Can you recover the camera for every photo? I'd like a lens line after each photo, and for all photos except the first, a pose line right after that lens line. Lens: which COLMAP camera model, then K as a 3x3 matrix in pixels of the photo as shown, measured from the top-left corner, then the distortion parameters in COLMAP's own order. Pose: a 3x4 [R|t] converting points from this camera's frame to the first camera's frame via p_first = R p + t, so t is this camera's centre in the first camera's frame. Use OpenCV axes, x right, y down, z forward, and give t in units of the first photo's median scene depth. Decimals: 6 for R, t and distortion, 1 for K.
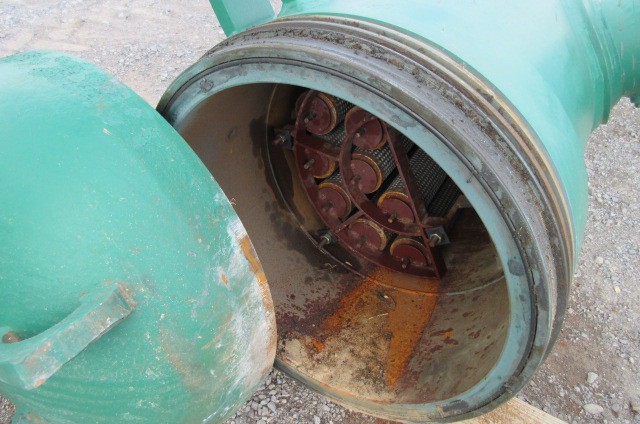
lens RADIAL K [[475.6, 0, 320.0], [0, 475.6, 212.0], [0, 0, 1]] dist [-0.000466, -0.000727]
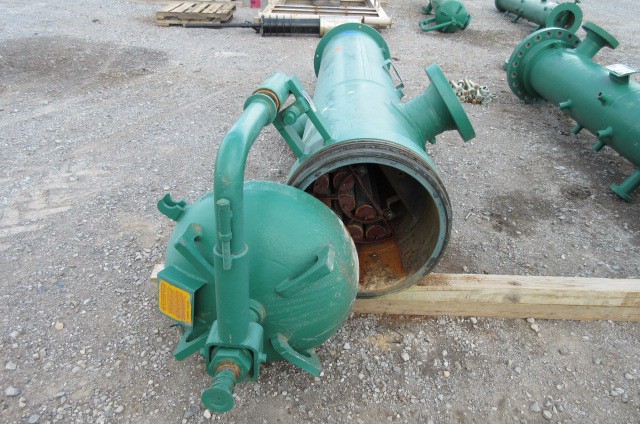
lens RADIAL K [[475.6, 0, 320.0], [0, 475.6, 212.0], [0, 0, 1]] dist [-0.000466, -0.000727]
pose [[0.880131, -0.298029, 0.369524, -0.842636], [0.363259, 0.923922, -0.120046, 0.176716], [-0.305635, 0.239889, 0.921434, -0.964181]]
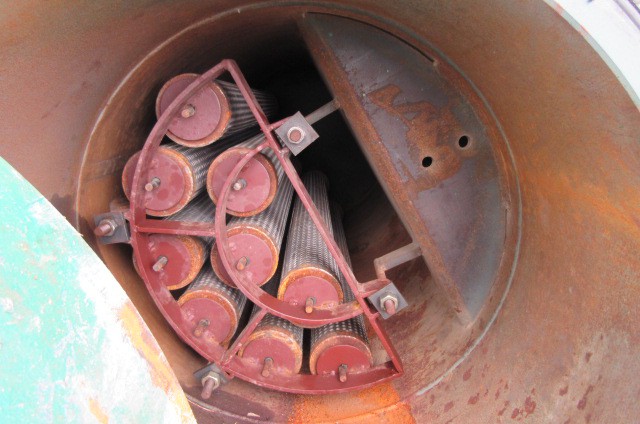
lens RADIAL K [[475.6, 0, 320.0], [0, 475.6, 212.0], [0, 0, 1]] dist [-0.000466, -0.000727]
pose [[0.867894, -0.151123, 0.473203, -0.133331], [0.329590, 0.887904, -0.320933, 0.115724], [-0.371658, 0.434498, 0.820415, 0.392097]]
